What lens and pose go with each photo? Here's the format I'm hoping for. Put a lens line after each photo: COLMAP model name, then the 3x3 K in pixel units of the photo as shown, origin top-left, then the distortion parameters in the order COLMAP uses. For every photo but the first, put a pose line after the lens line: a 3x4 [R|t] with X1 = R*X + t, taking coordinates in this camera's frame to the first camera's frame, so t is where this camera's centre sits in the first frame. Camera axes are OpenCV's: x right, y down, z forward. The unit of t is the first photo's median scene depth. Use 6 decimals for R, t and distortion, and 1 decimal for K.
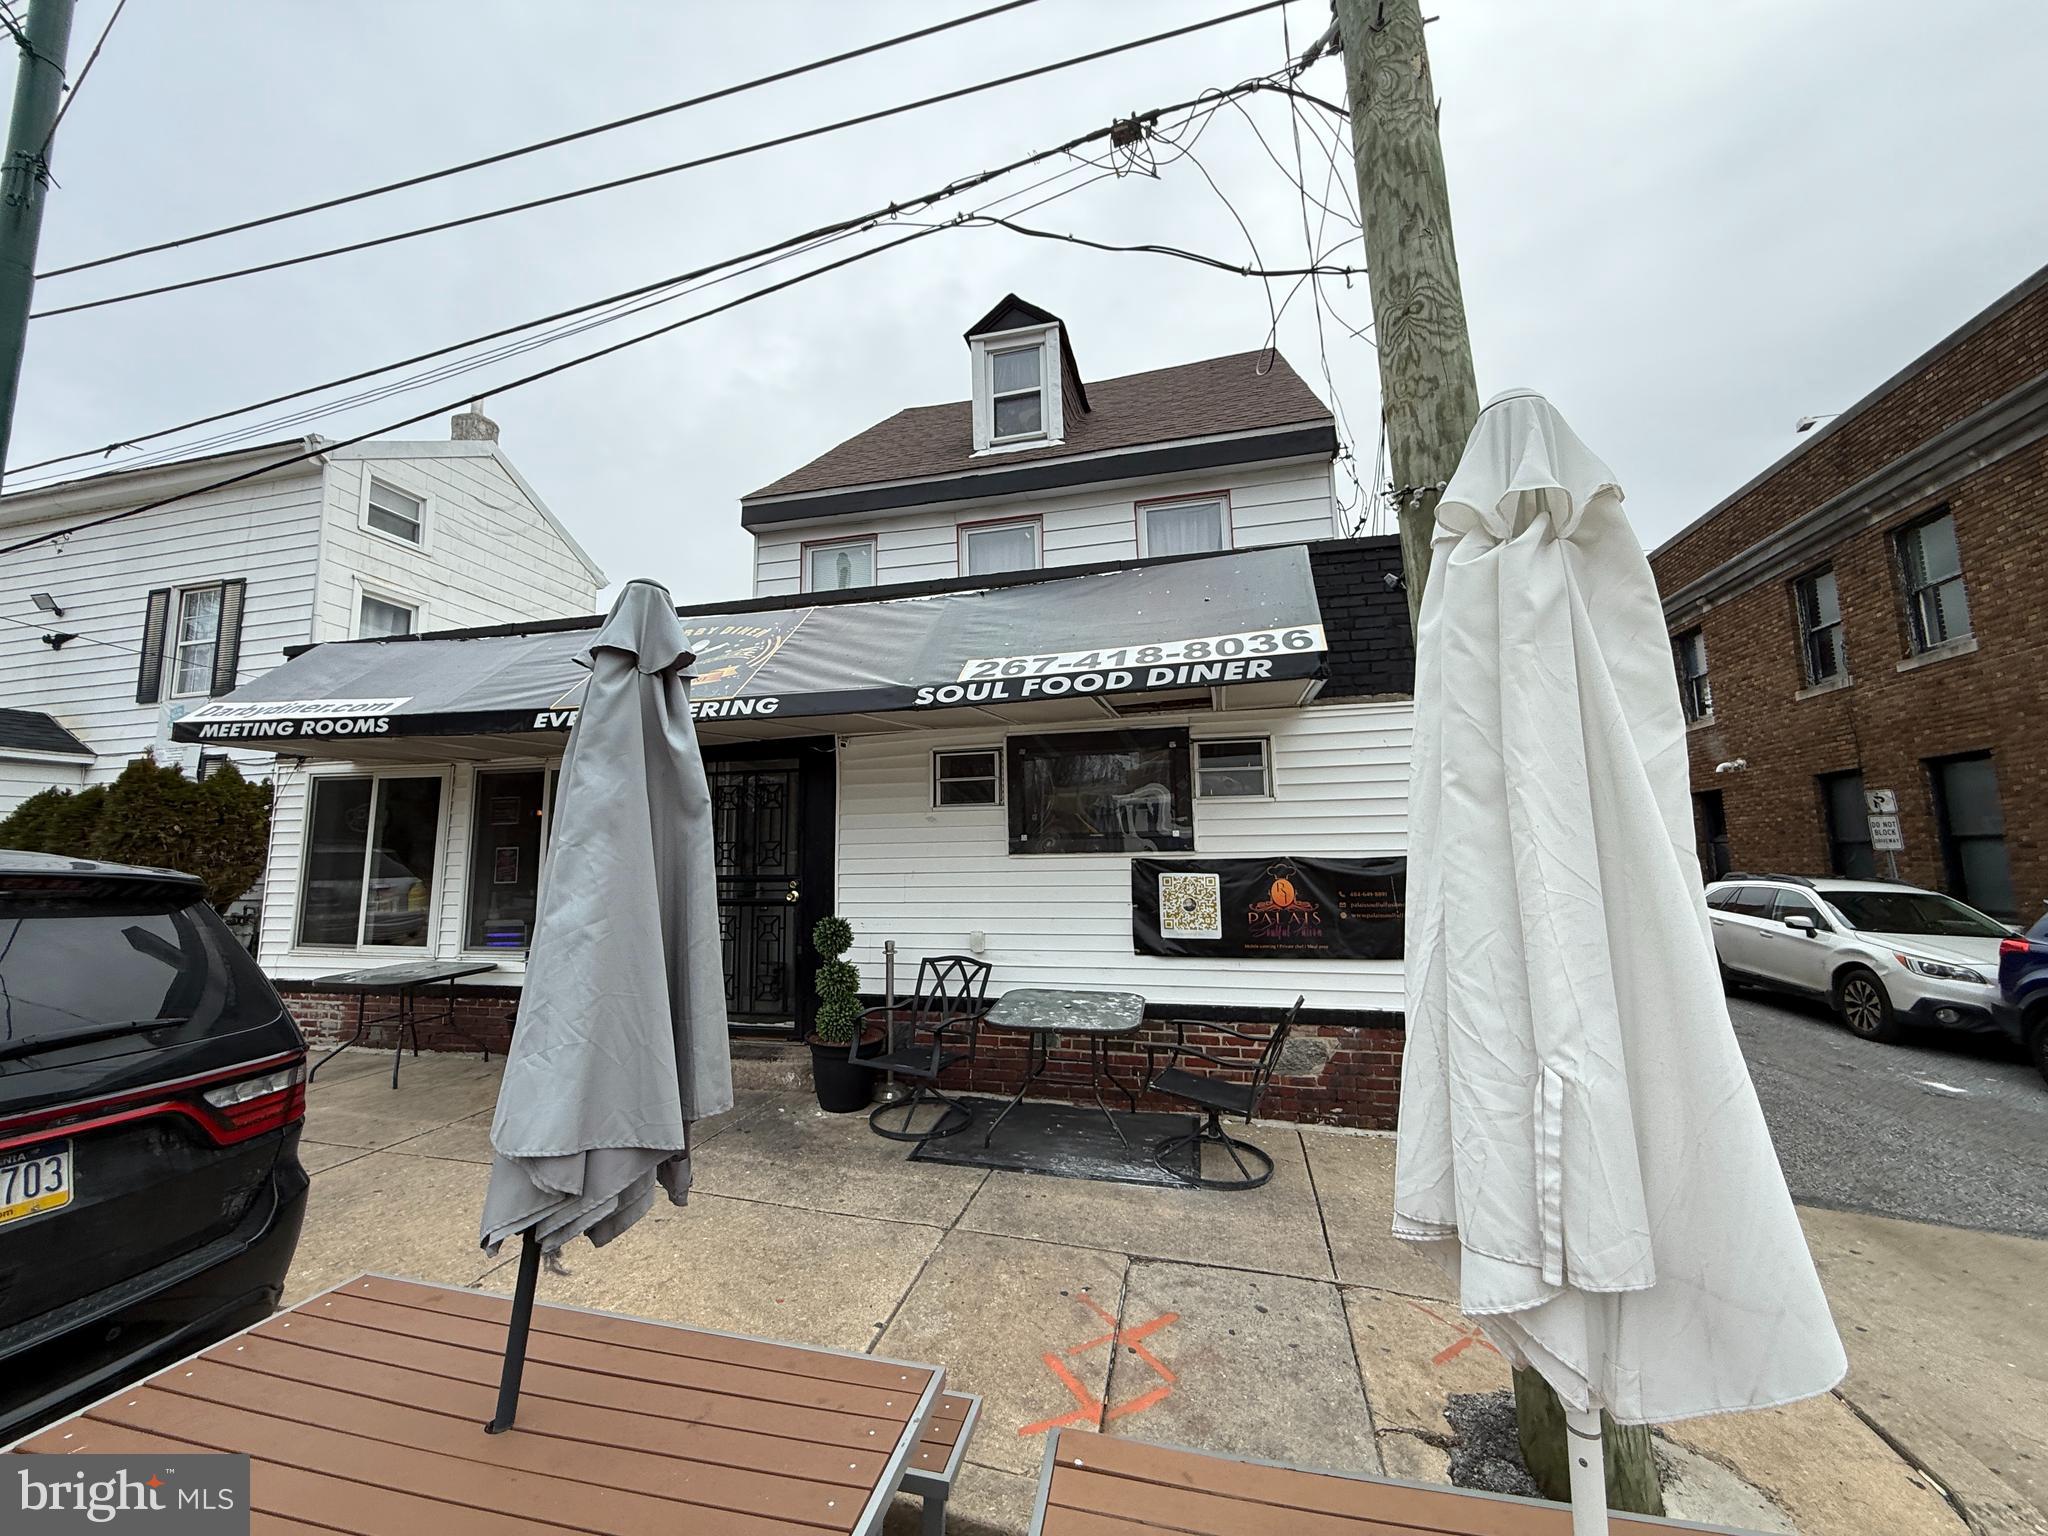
lens RADIAL K [[809.0, 0, 1018.5], [0, 809.0, 764.1], [0, 0, 1]] dist [-0.003114, 0.000931]
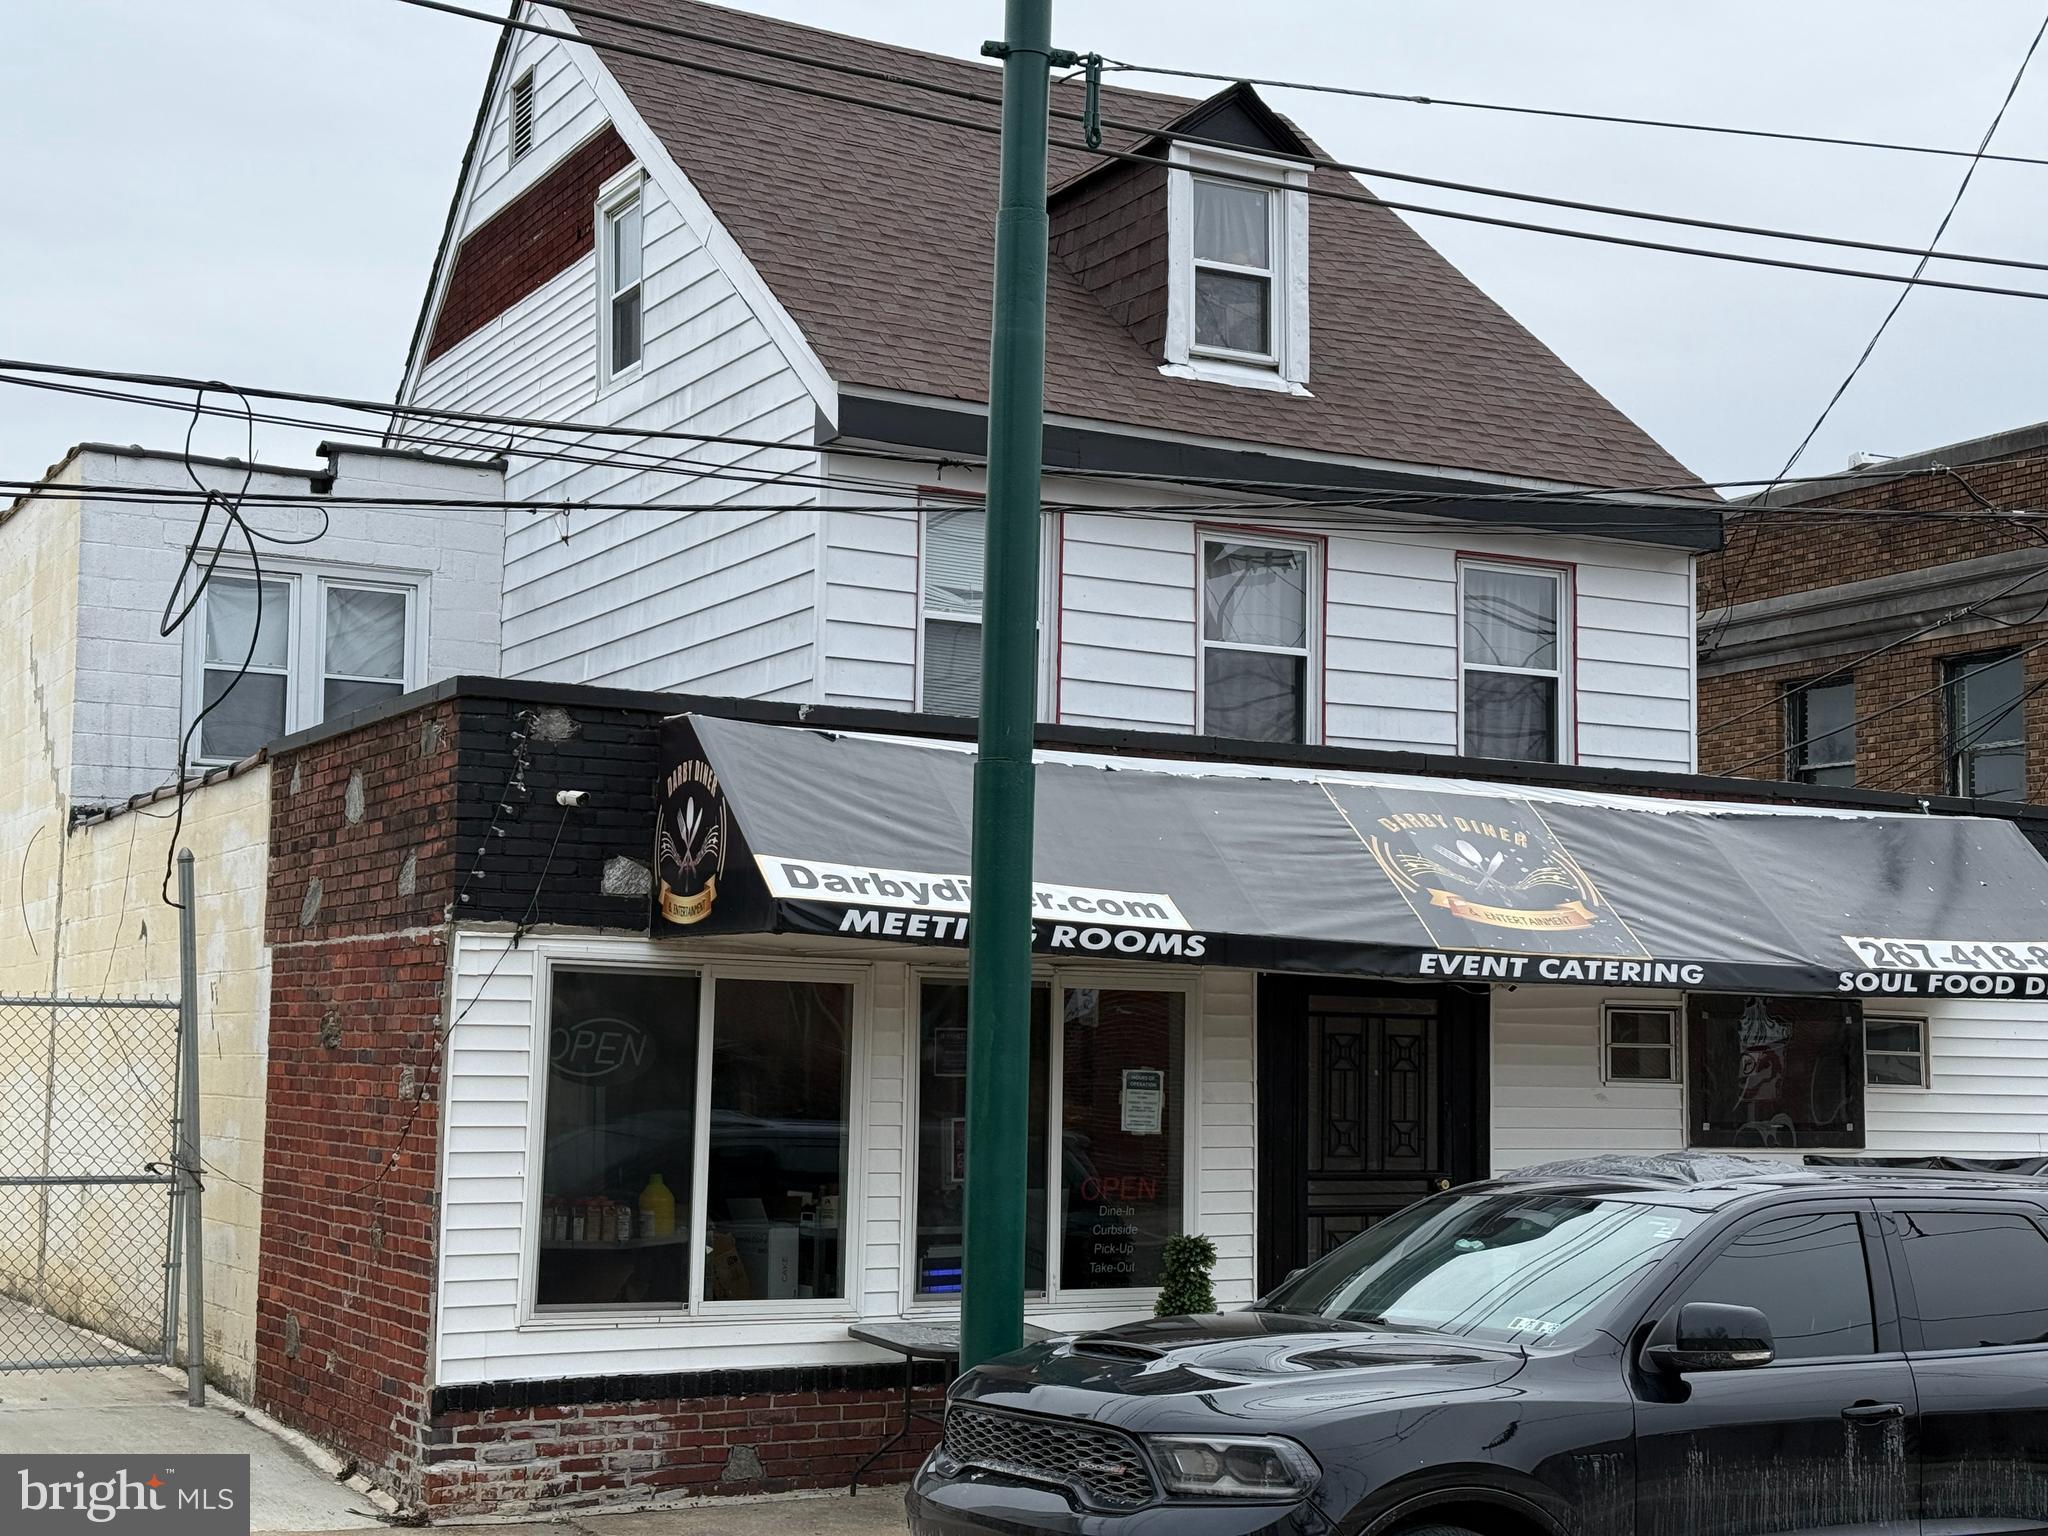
lens RADIAL K [[2796.5, 0, 1029.3], [0, 2796.5, 793.4], [0, 0, 1]] dist [0.125283, 0.000000]
pose [[0.733196, 0.089595, 0.674089, -2.407095], [-0.107509, 0.994088, -0.015191, -0.121075], [-0.671465, -0.061333, 0.738494, -0.576639]]
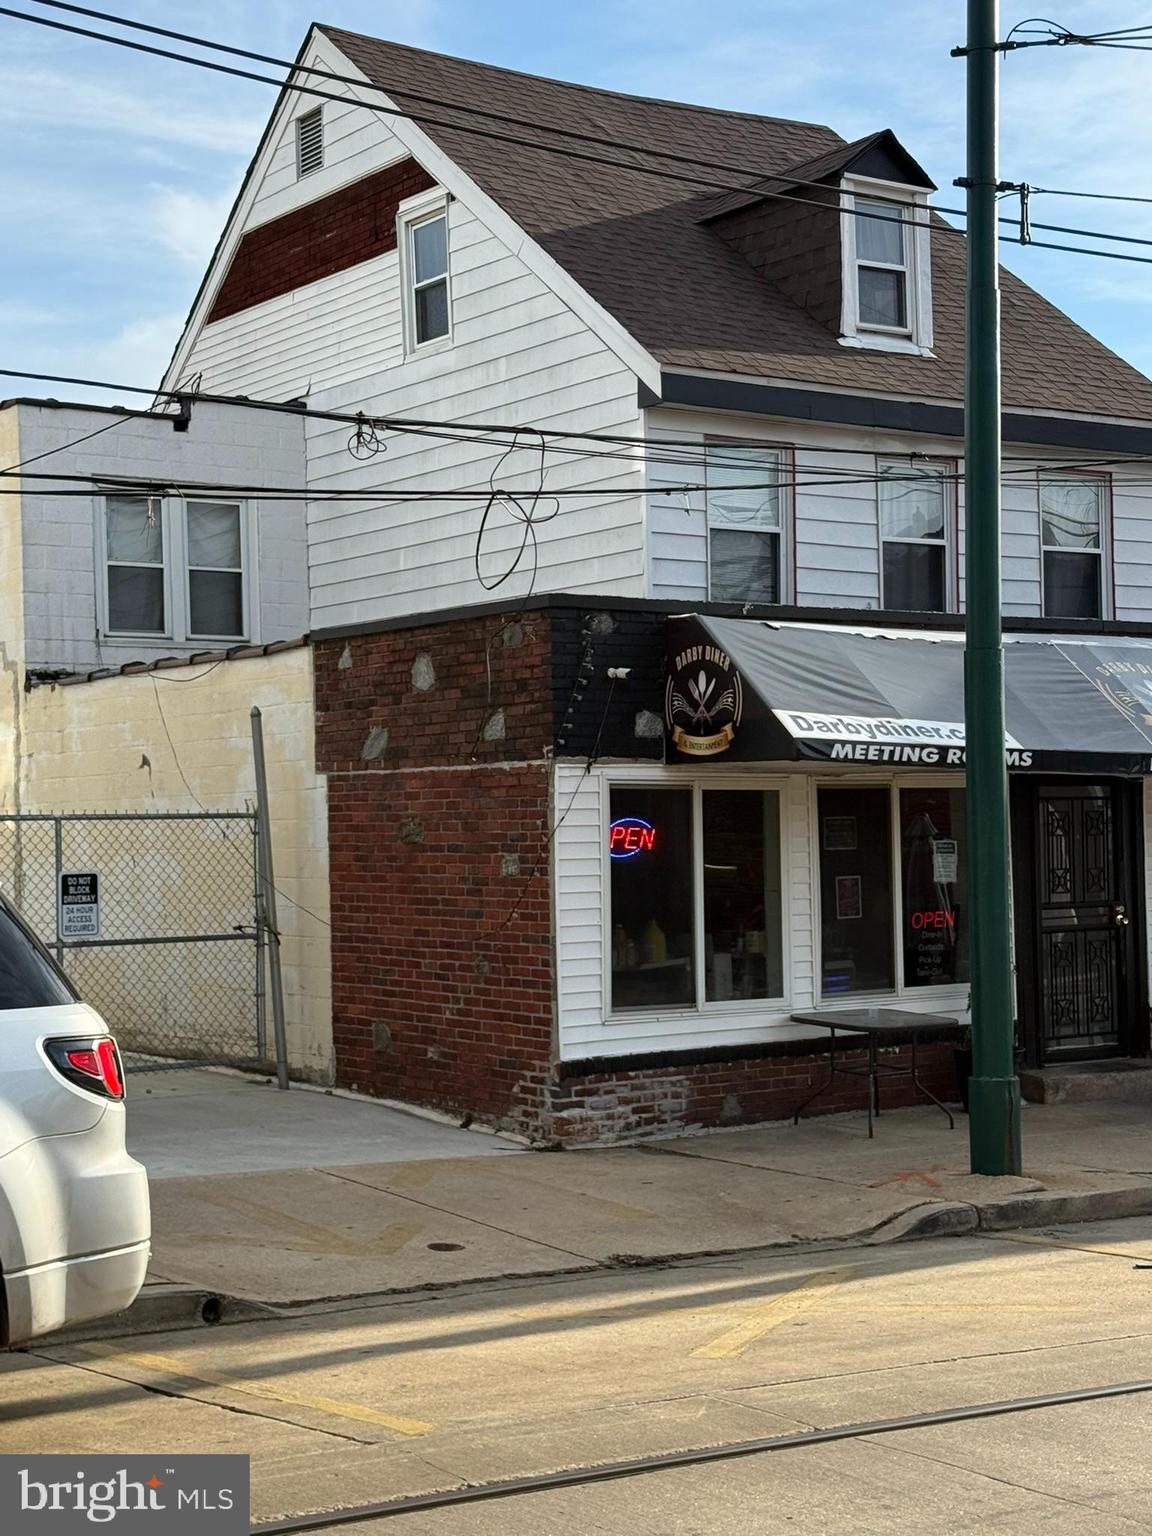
lens RADIAL K [[2314.1, 0, 582.5], [0, 2314.1, 757.8], [0, 0, 1]] dist [0.131729, 0.000000]
pose [[0.650392, 0.022747, 0.759258, -3.295332], [-0.082190, 0.995790, 0.040573, -0.119628], [-0.755139, -0.088792, 0.649524, -0.449474]]
